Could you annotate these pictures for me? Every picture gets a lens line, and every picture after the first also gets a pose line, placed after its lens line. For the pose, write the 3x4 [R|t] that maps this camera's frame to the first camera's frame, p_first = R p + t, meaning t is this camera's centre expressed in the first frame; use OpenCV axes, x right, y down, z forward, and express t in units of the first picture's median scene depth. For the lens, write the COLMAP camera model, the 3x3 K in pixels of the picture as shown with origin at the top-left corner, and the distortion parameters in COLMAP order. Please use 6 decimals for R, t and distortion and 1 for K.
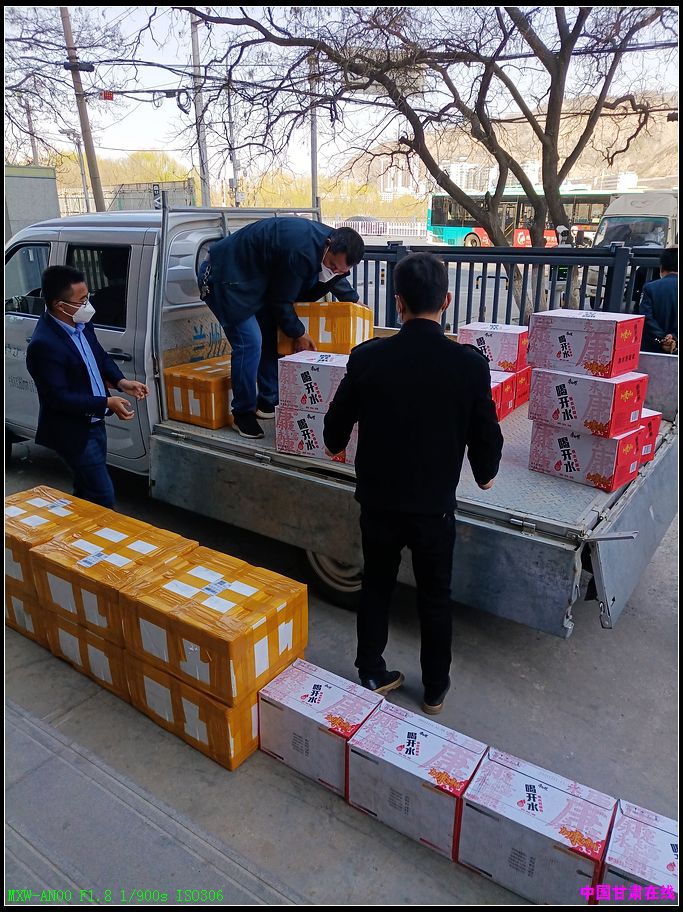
lens RADIAL K [[679.7, 0, 341.8], [0, 679.7, 455.5], [0, 0, 1]] dist [0.052021, -0.051604]
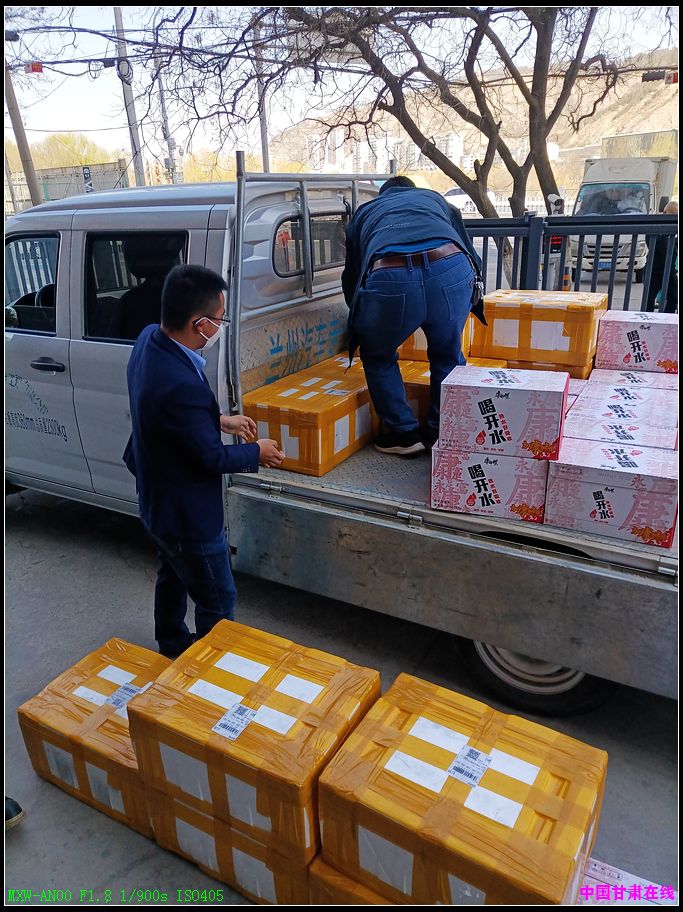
lens RADIAL K [[679.7, 0, 342.8], [0, 679.7, 456.4], [0, 0, 1]] dist [0.052021, -0.051604]
pose [[0.994579, -0.065983, 0.080365, -0.205265], [0.063677, 0.997491, 0.030933, -0.075710], [-0.082205, -0.025648, 0.996285, 0.244746]]
